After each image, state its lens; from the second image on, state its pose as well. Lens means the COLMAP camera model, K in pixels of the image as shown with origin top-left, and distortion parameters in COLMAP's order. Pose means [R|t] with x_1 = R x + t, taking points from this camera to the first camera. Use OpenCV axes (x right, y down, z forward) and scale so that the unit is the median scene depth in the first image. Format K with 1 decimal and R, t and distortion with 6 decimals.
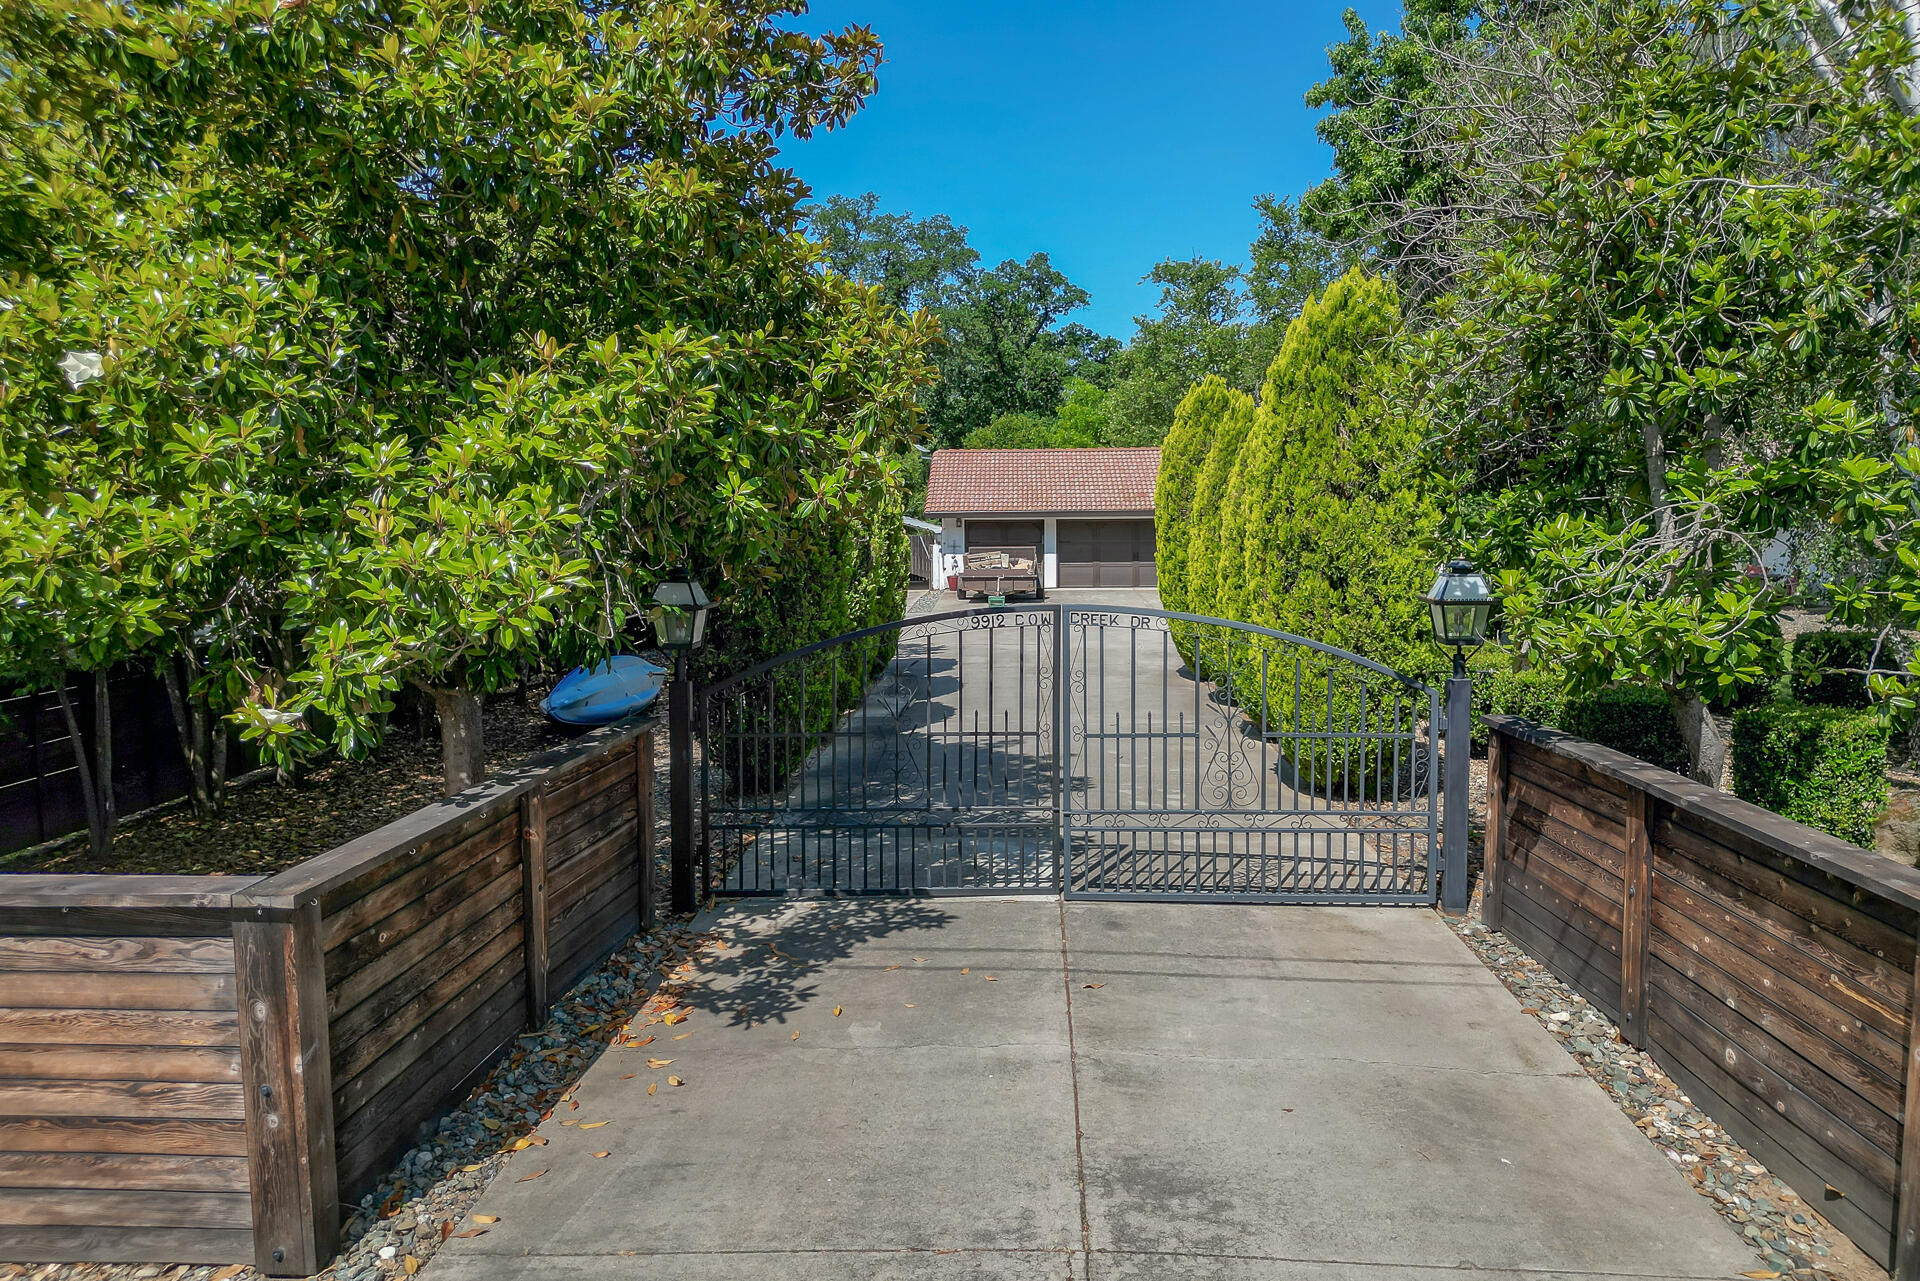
lens RADIAL K [[1358.1, 0, 982.9], [0, 1358.1, 641.3], [0, 0, 1]] dist [0.072689, -0.063419]
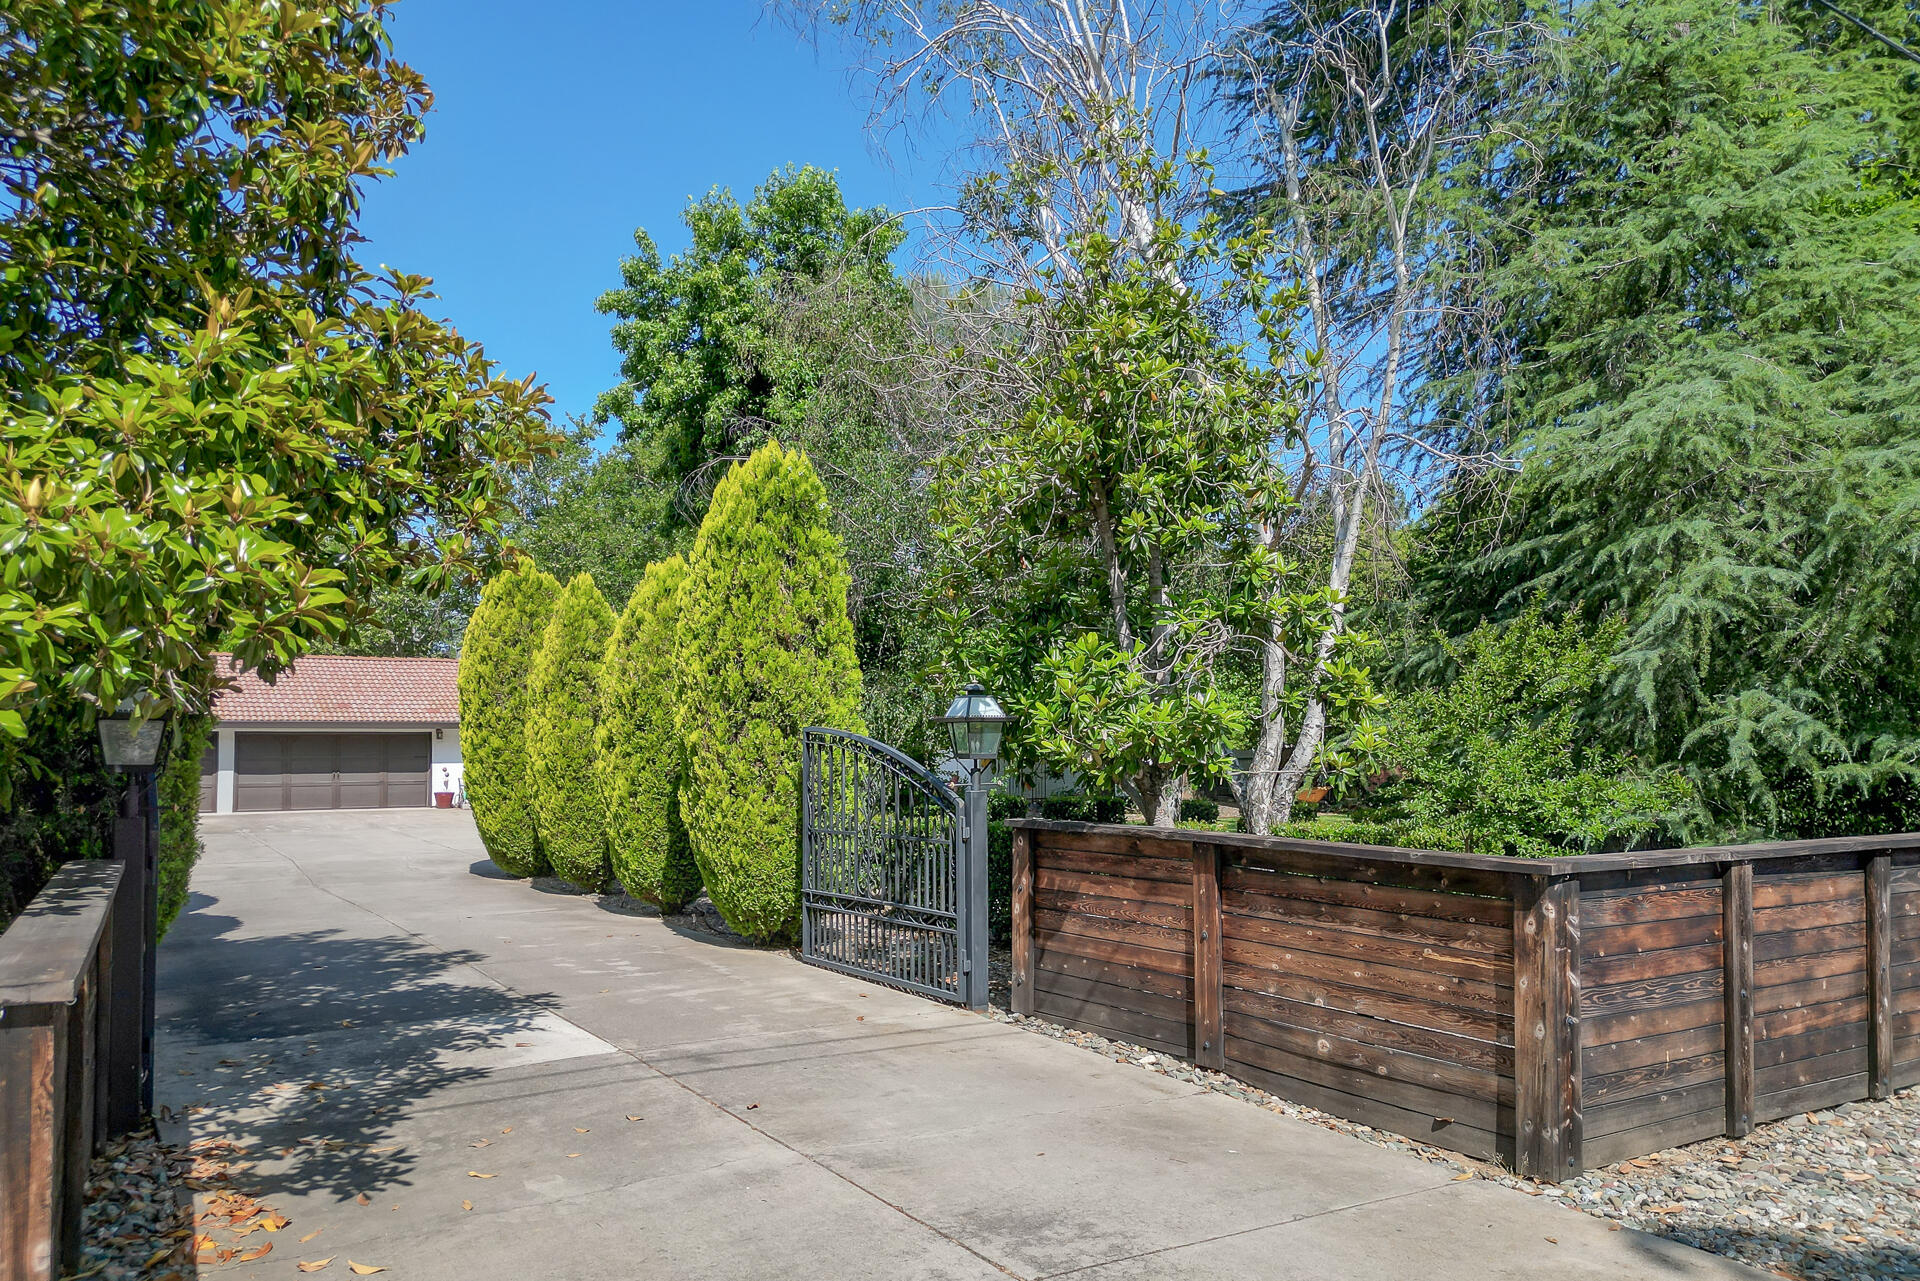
lens RADIAL K [[1358.1, 0, 967.9], [0, 1358.1, 723.3], [0, 0, 1]] dist [0.072689, -0.063419]
pose [[0.817865, 0.011820, 0.575288, -0.234112], [0.056679, 0.993272, -0.100986, 0.067146], [-0.572611, 0.115199, 0.811693, 0.089115]]
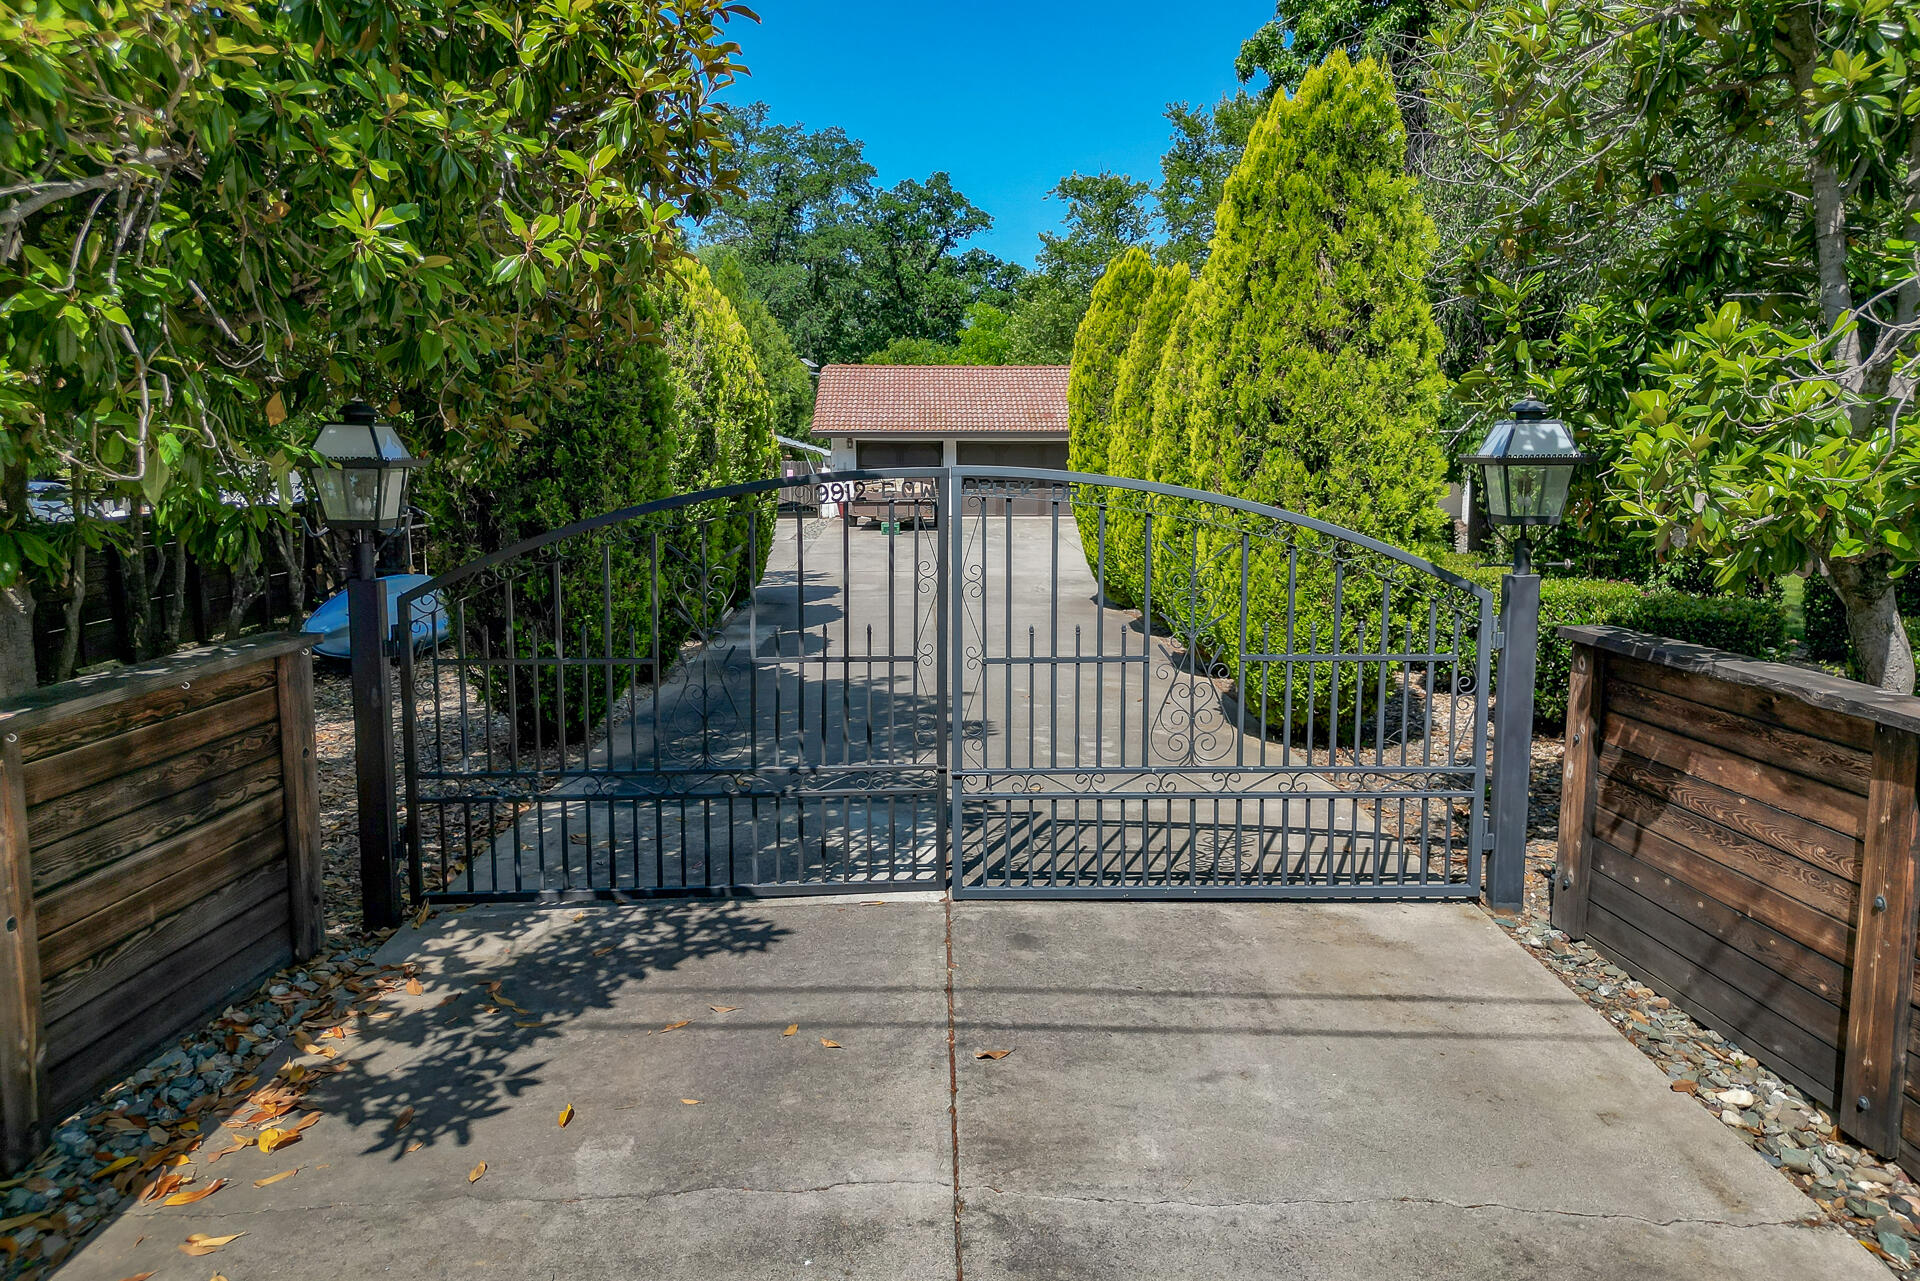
lens RADIAL K [[1358.1, 0, 974.9], [0, 1358.1, 637.0], [0, 0, 1]] dist [0.072689, -0.063419]
pose [[0.997879, -0.002452, 0.065053, 0.022157], [-0.000024, 0.999277, 0.038032, 0.026206], [-0.065099, -0.037953, 0.997157, 0.265601]]
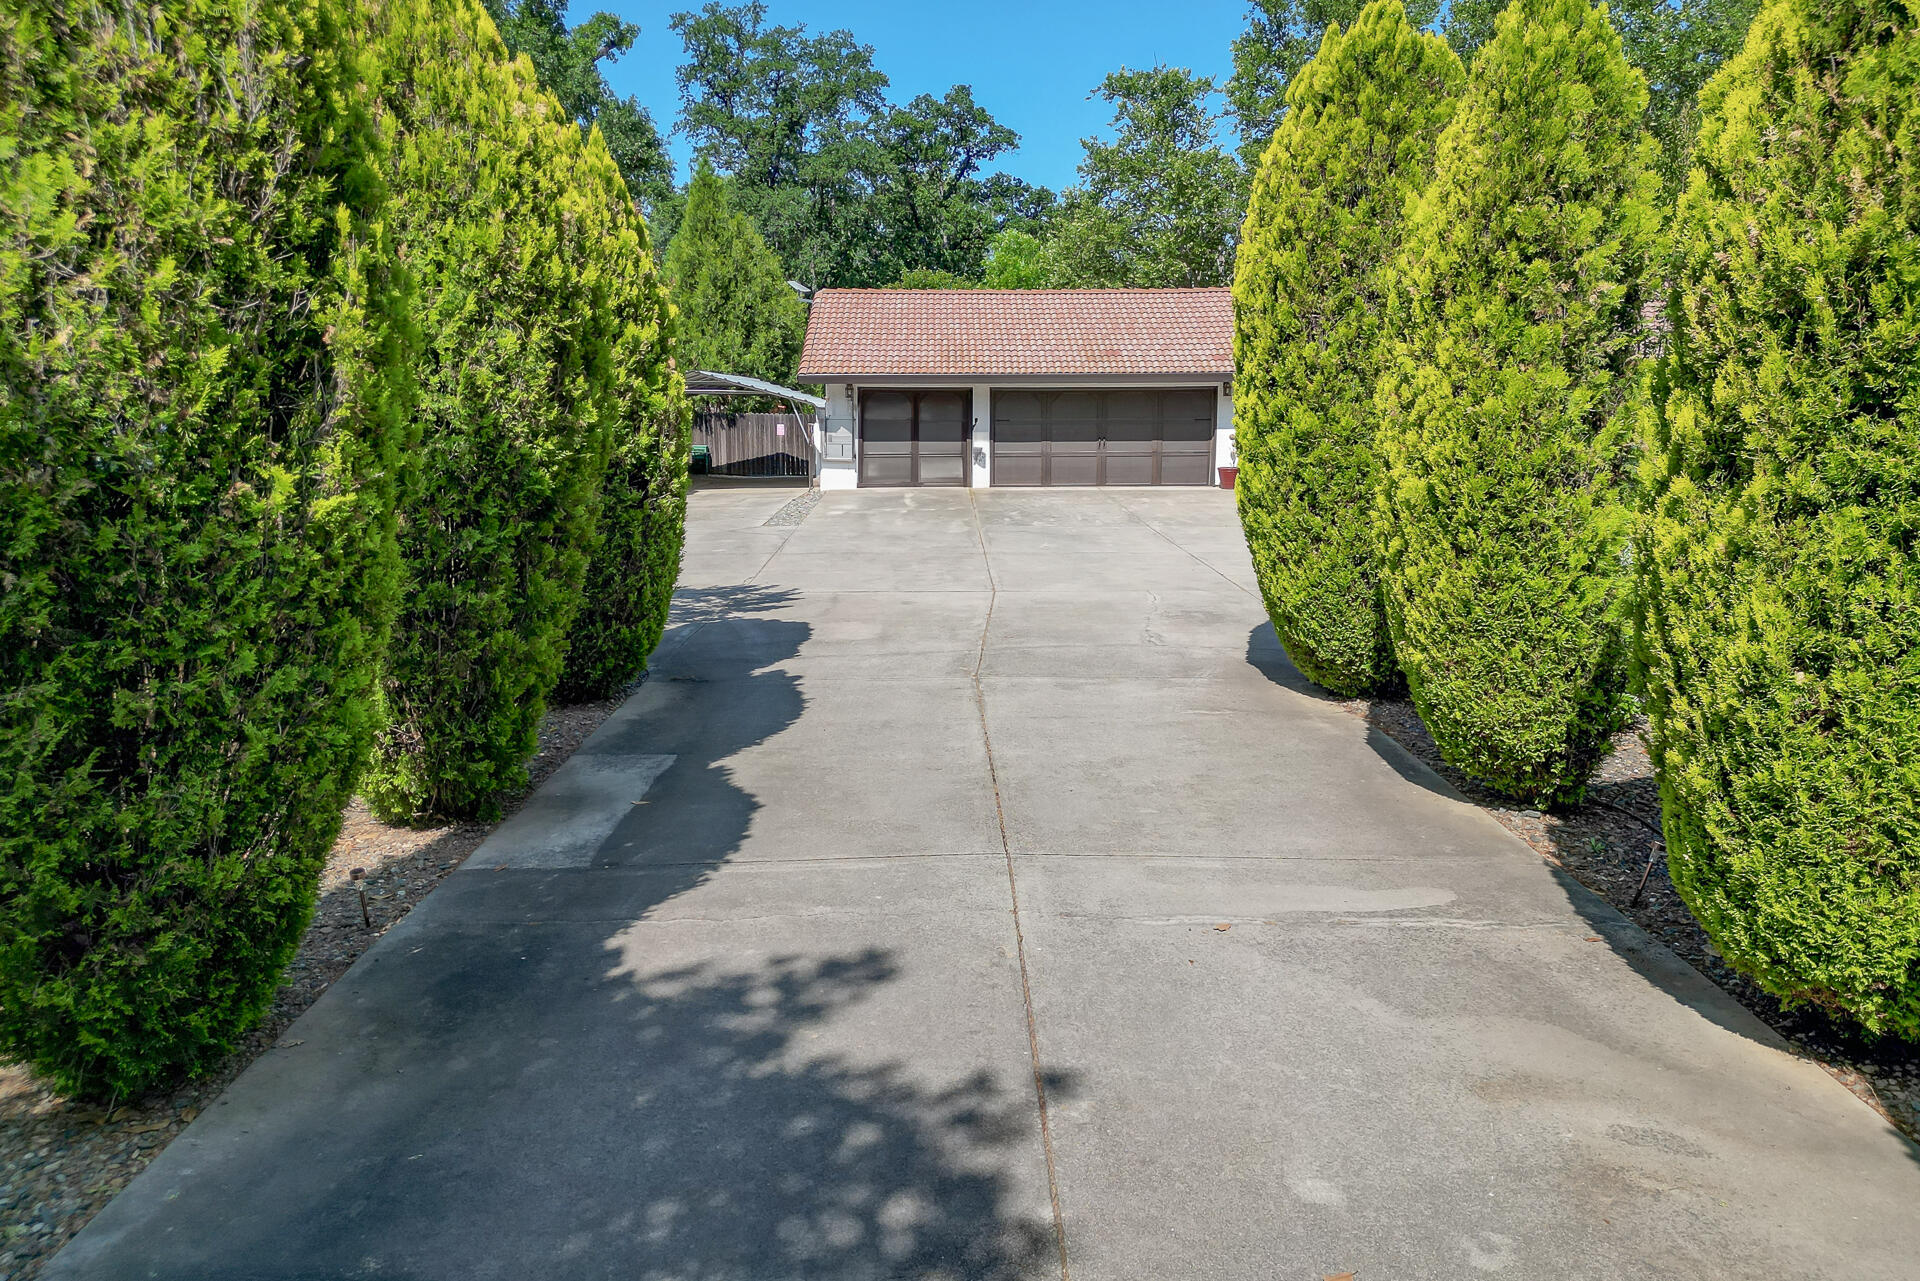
lens RADIAL K [[1358.1, 0, 956.6], [0, 1358.1, 629.4], [0, 0, 1]] dist [0.072689, -0.063419]
pose [[0.999170, -0.002519, 0.040661, 0.028781], [-0.000288, 0.997625, 0.068874, -0.047177], [-0.040738, -0.068828, 0.996796, 1.009328]]
